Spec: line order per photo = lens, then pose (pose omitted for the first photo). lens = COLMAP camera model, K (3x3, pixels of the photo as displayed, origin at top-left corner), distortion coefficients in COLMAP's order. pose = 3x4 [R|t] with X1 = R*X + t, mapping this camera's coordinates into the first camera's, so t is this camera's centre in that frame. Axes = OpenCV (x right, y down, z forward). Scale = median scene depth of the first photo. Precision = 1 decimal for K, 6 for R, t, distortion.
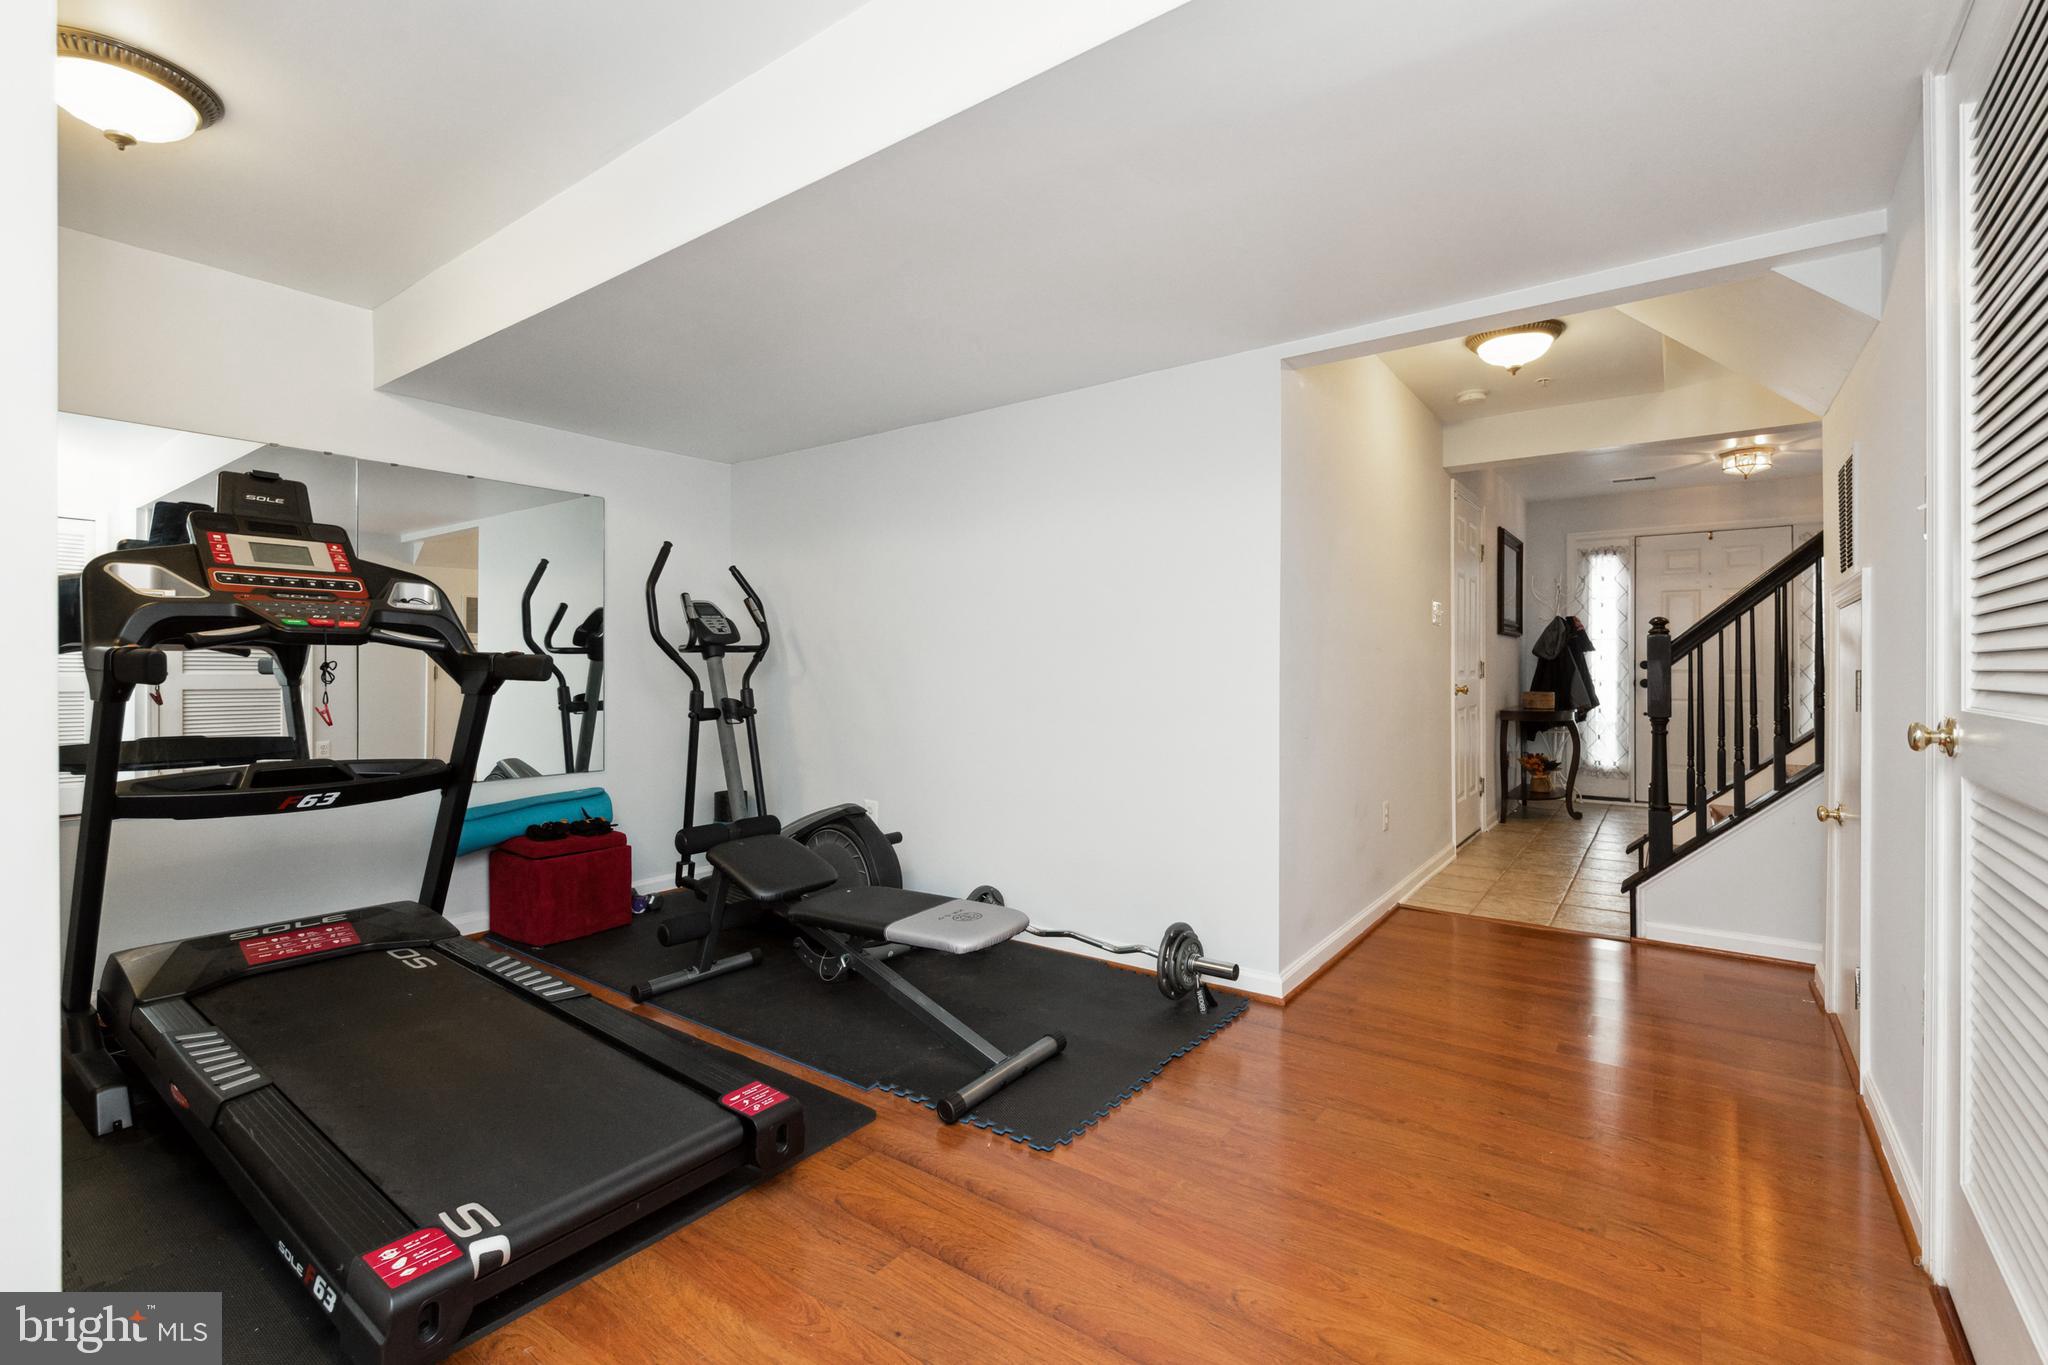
lens RADIAL K [[893.8, 0, 1036.6], [0, 893.8, 668.2], [0, 0, 1]] dist [-0.001434, -0.000419]
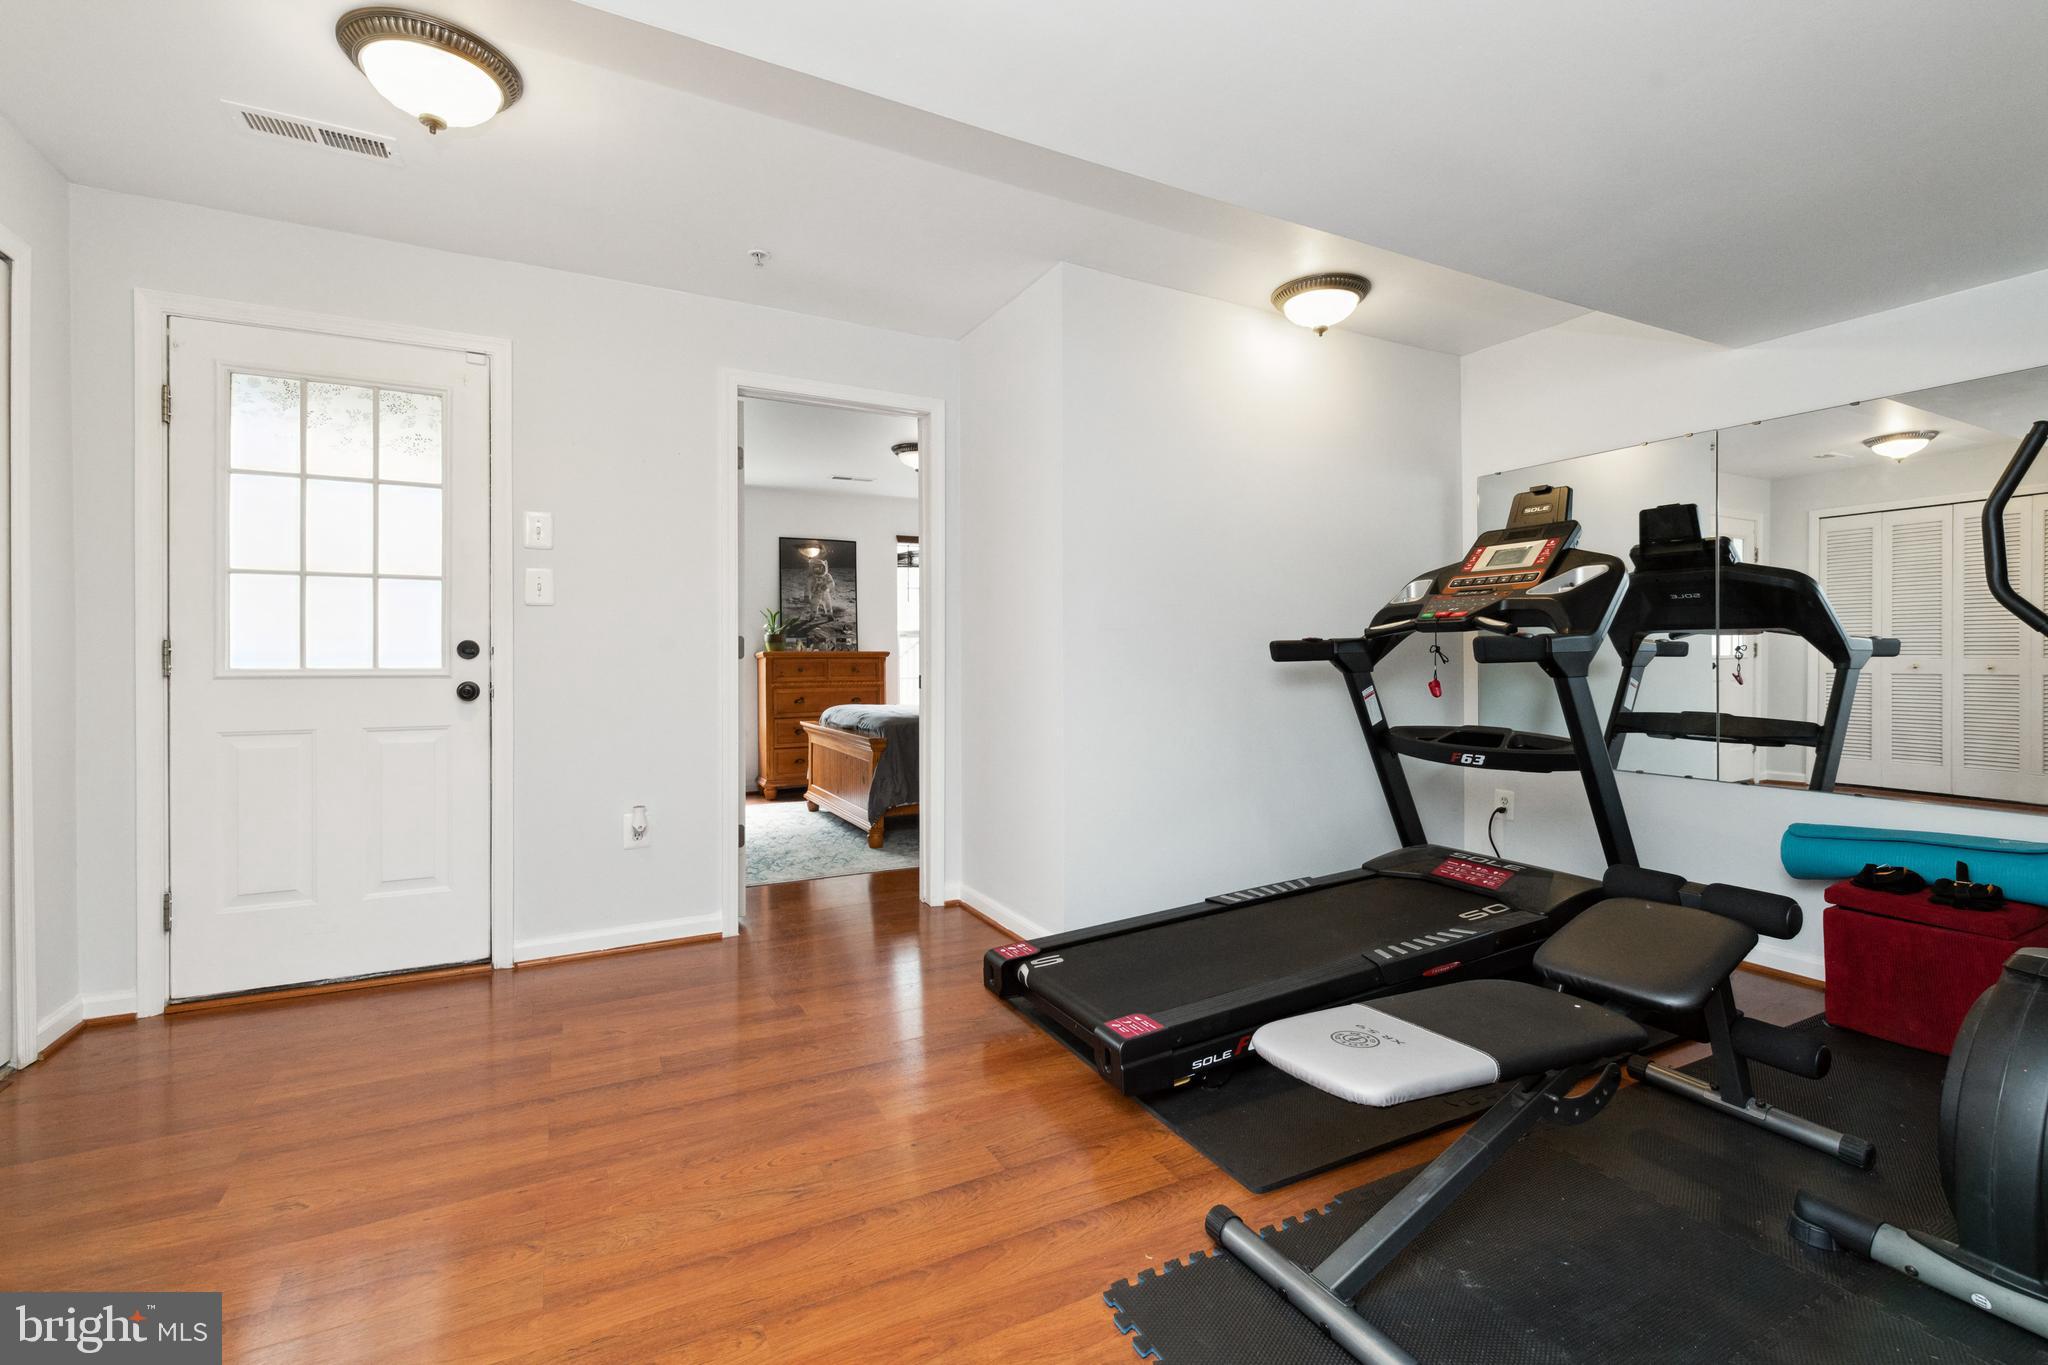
lens RADIAL K [[893.8, 0, 1036.6], [0, 893.8, 668.2], [0, 0, 1]] dist [-0.001434, -0.000419]
pose [[-0.438400, 0.017794, -0.898604, 0.555053], [0.003656, 0.999831, 0.018015, -0.001052], [0.898773, 0.004612, -0.438391, 1.008023]]
